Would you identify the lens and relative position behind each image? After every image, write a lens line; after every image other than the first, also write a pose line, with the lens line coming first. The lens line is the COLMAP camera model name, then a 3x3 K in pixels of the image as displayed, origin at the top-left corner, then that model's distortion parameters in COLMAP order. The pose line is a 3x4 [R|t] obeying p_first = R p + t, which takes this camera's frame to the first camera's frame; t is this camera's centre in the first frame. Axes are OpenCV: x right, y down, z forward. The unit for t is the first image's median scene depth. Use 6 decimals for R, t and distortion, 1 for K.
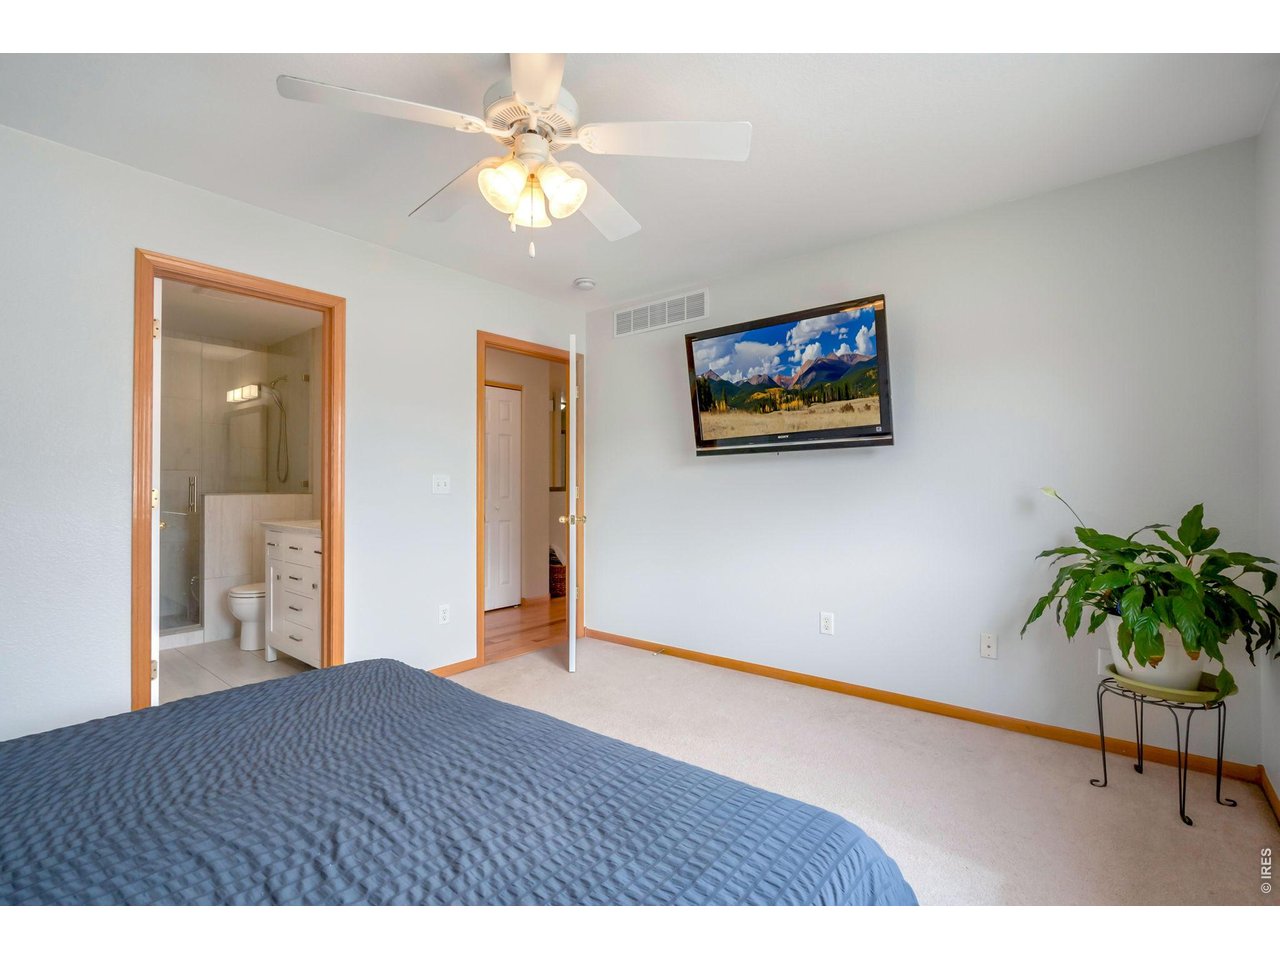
lens RADIAL K [[587.2, 0, 643.5], [0, 587.2, 475.7], [0, 0, 1]] dist [-0.000170, 0.000088]
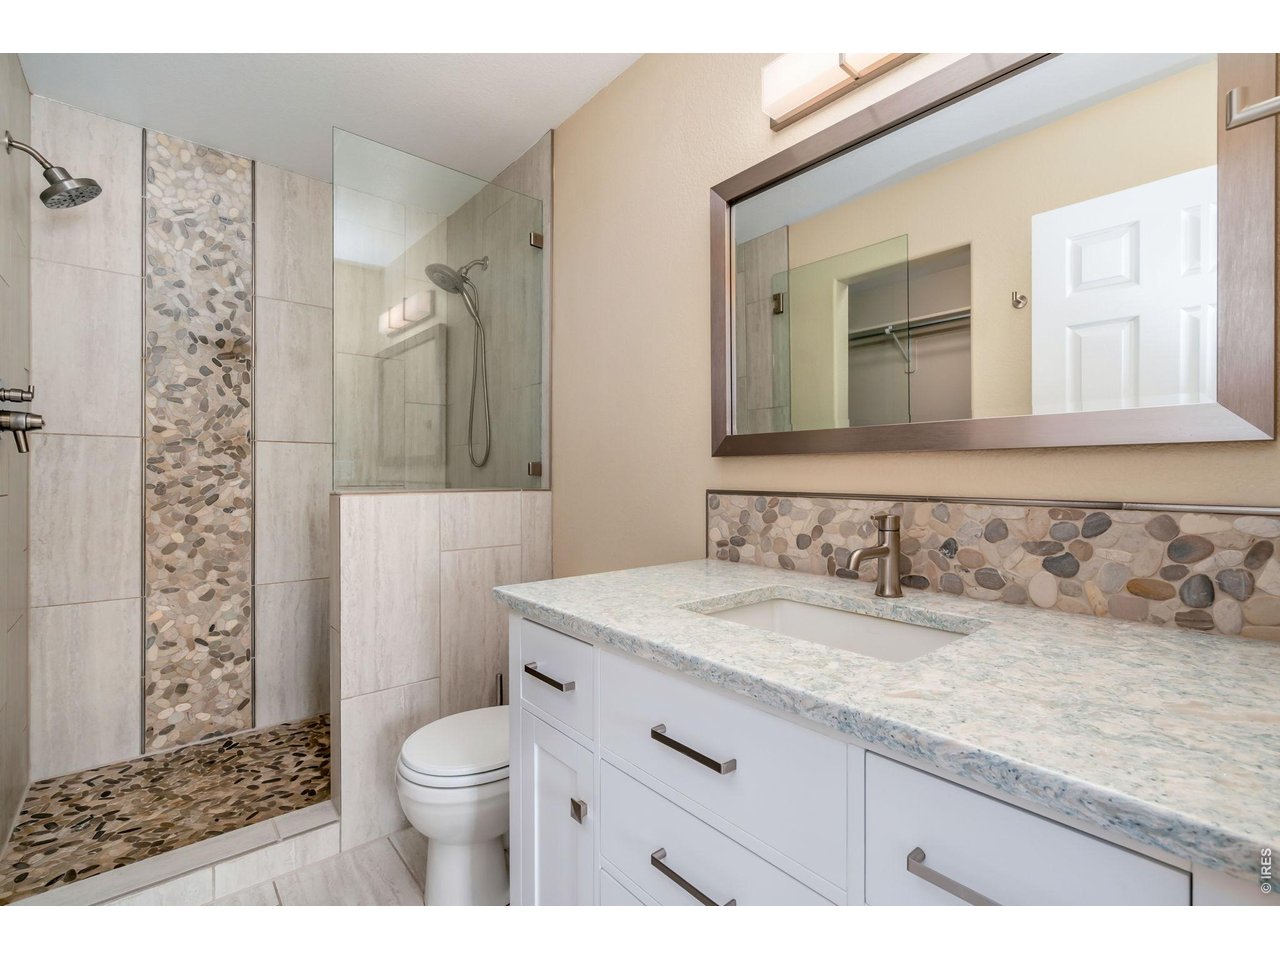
lens RADIAL K [[587.2, 0, 643.5], [0, 587.2, 475.7], [0, 0, 1]] dist [-0.000170, 0.000088]
pose [[0.983601, -0.001256, -0.180355, -0.404570], [0.003137, 0.999944, 0.010142, 0.014643], [0.180332, -0.010541, 0.983549, 0.552683]]
